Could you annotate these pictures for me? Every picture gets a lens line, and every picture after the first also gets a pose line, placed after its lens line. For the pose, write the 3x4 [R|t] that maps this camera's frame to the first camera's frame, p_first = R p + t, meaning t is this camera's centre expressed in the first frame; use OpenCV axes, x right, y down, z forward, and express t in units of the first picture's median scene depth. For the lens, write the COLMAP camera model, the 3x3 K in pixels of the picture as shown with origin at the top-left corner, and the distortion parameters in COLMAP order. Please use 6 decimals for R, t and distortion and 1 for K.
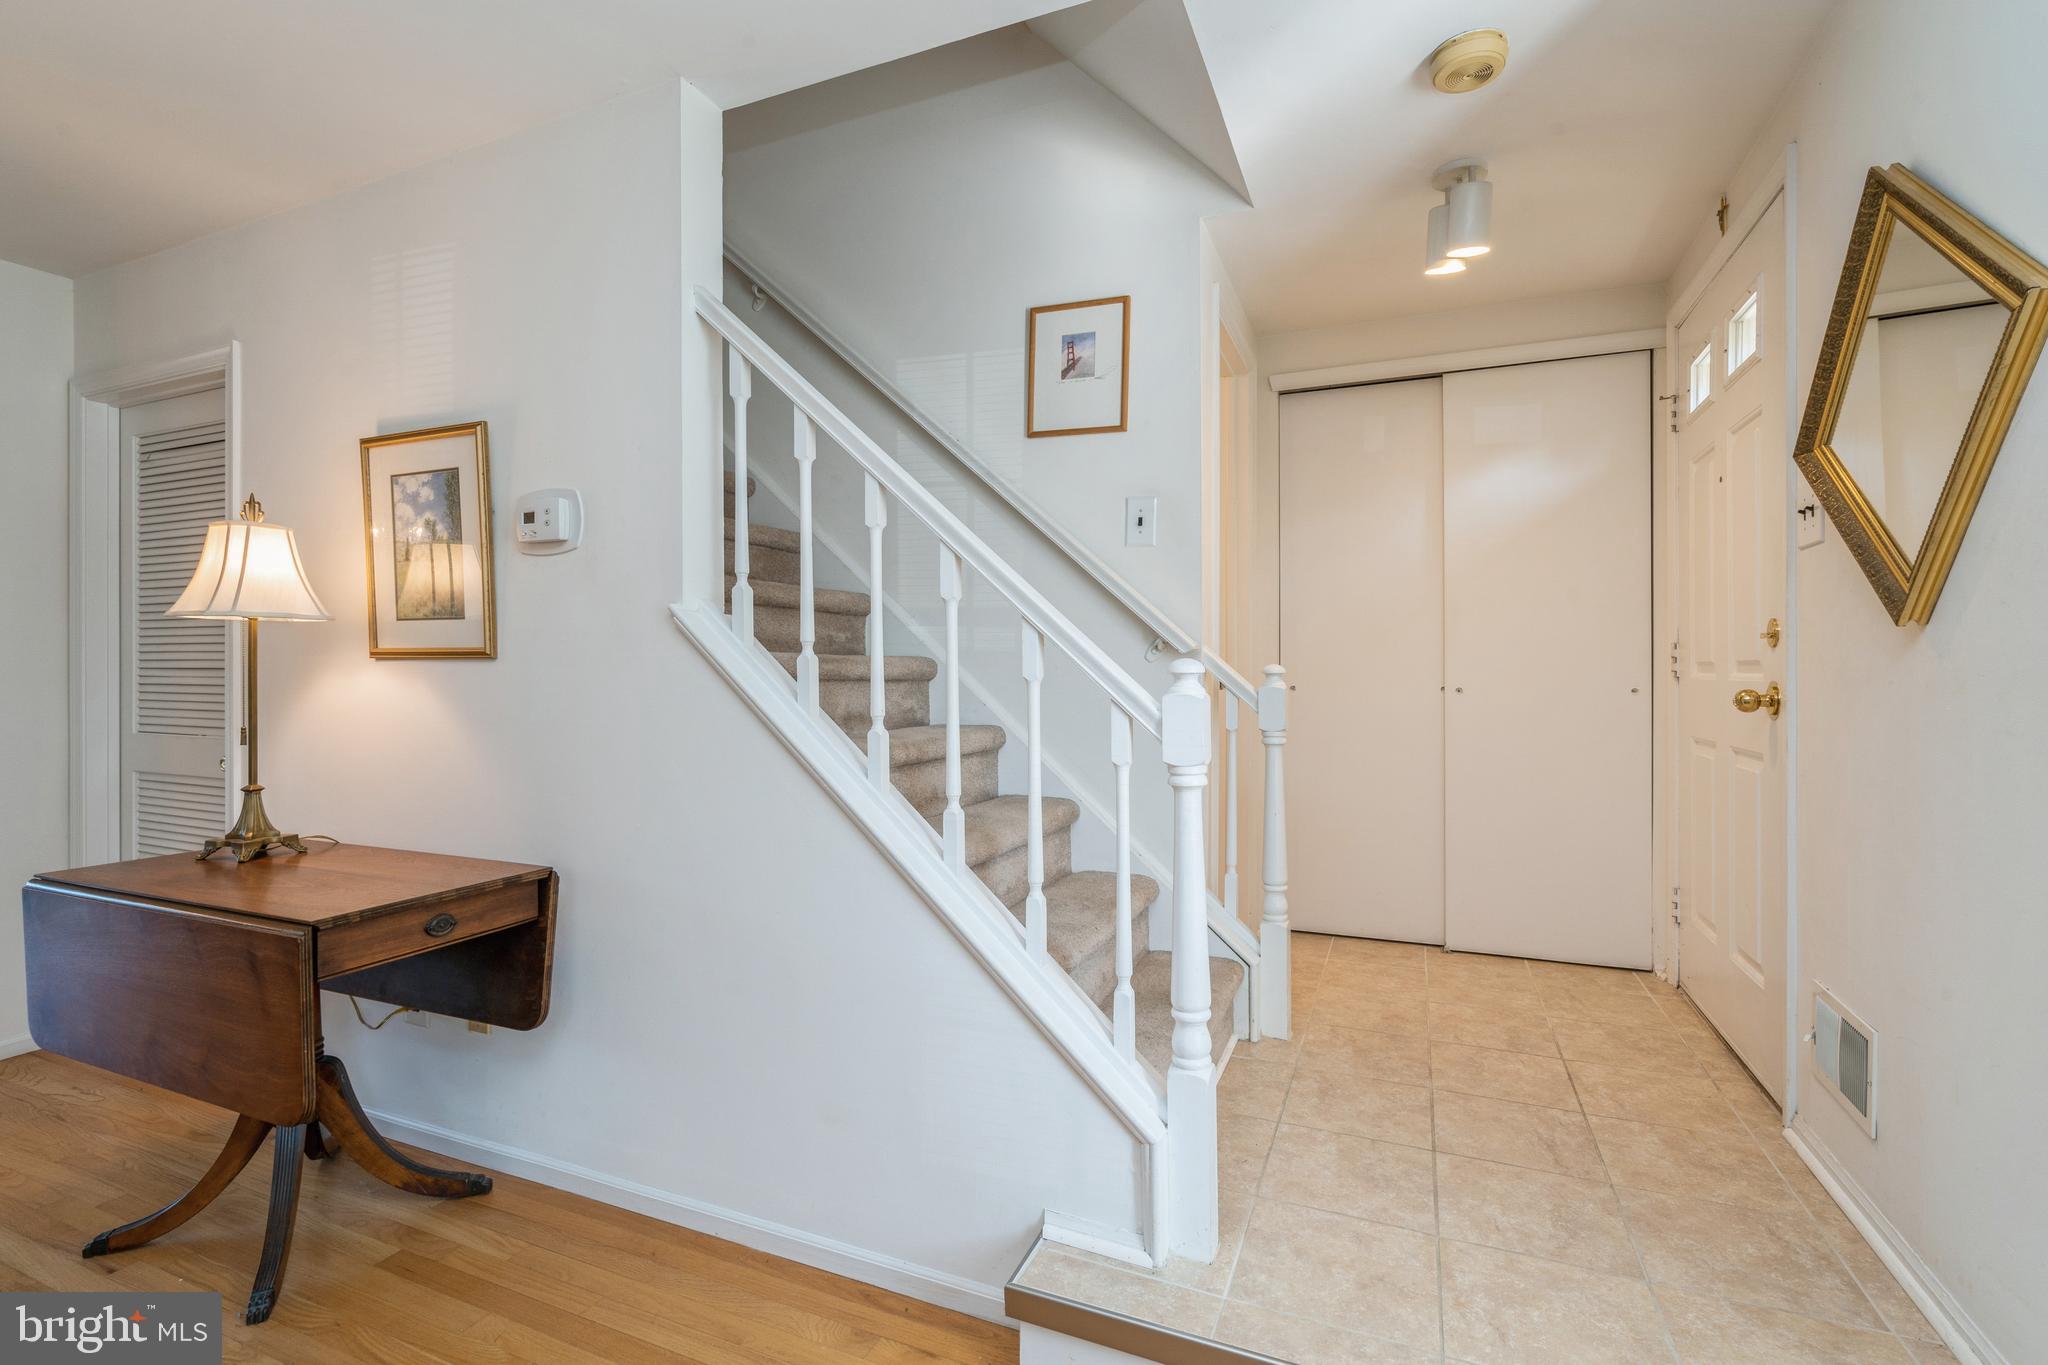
lens RADIAL K [[937.2, 0, 1019.2], [0, 937.2, 692.2], [0, 0, 1]] dist [-0.009111, 0.008012]
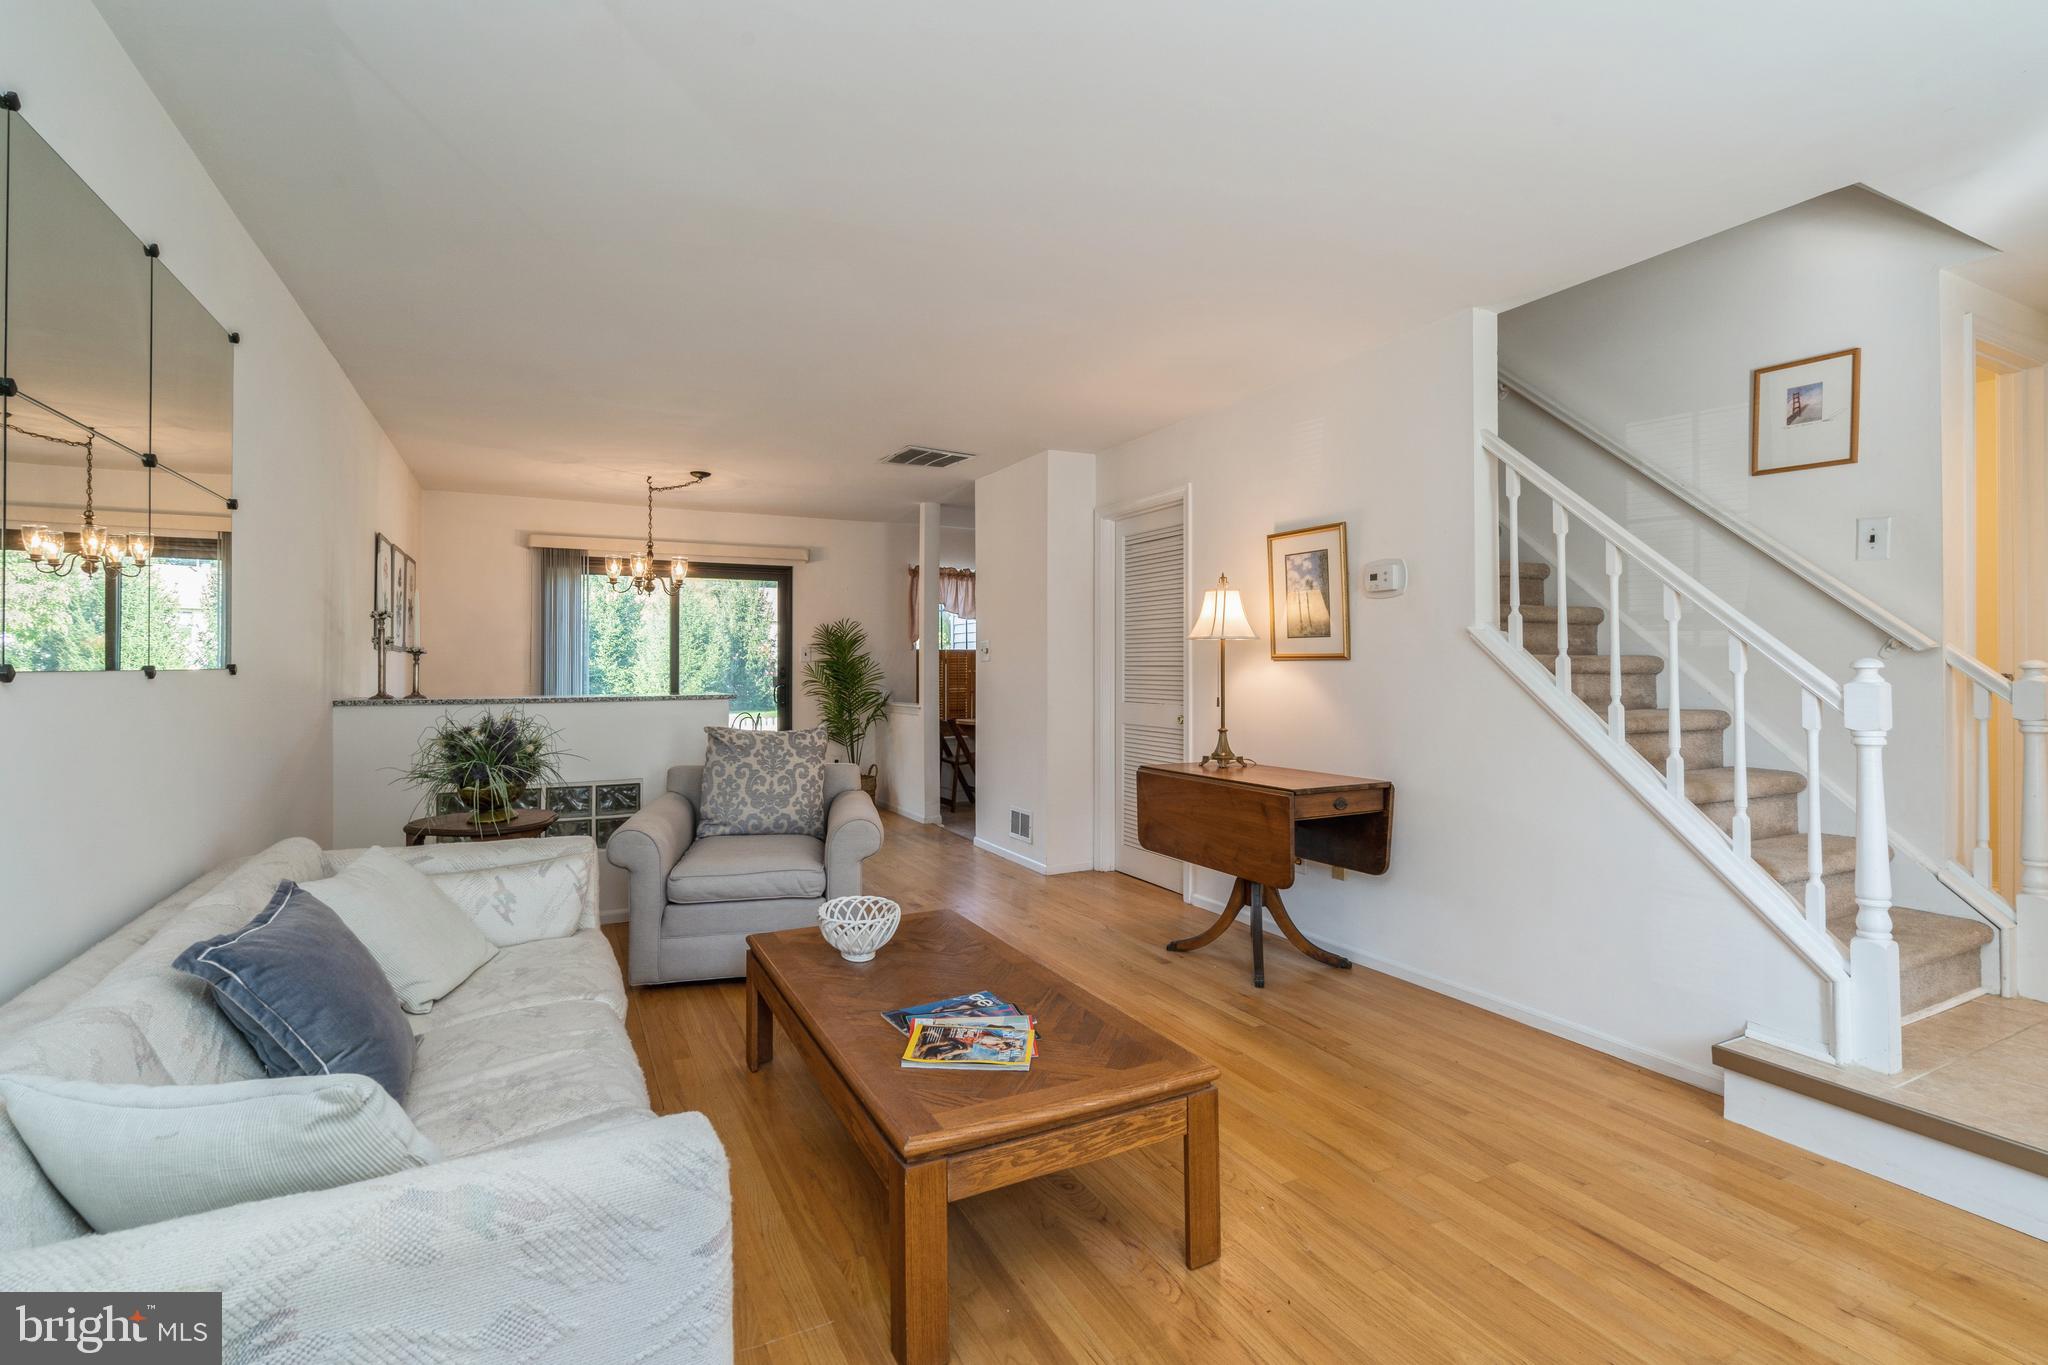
lens RADIAL K [[941.1, 0, 1020.9], [0, 941.1, 659.5], [0, 0, 1]] dist [0.001339, 0.000746]
pose [[0.770099, -0.006602, -0.637890, 0.073426], [-0.013209, 0.999567, -0.026292, 0.016744], [0.637787, 0.028673, 0.769679, -0.709799]]
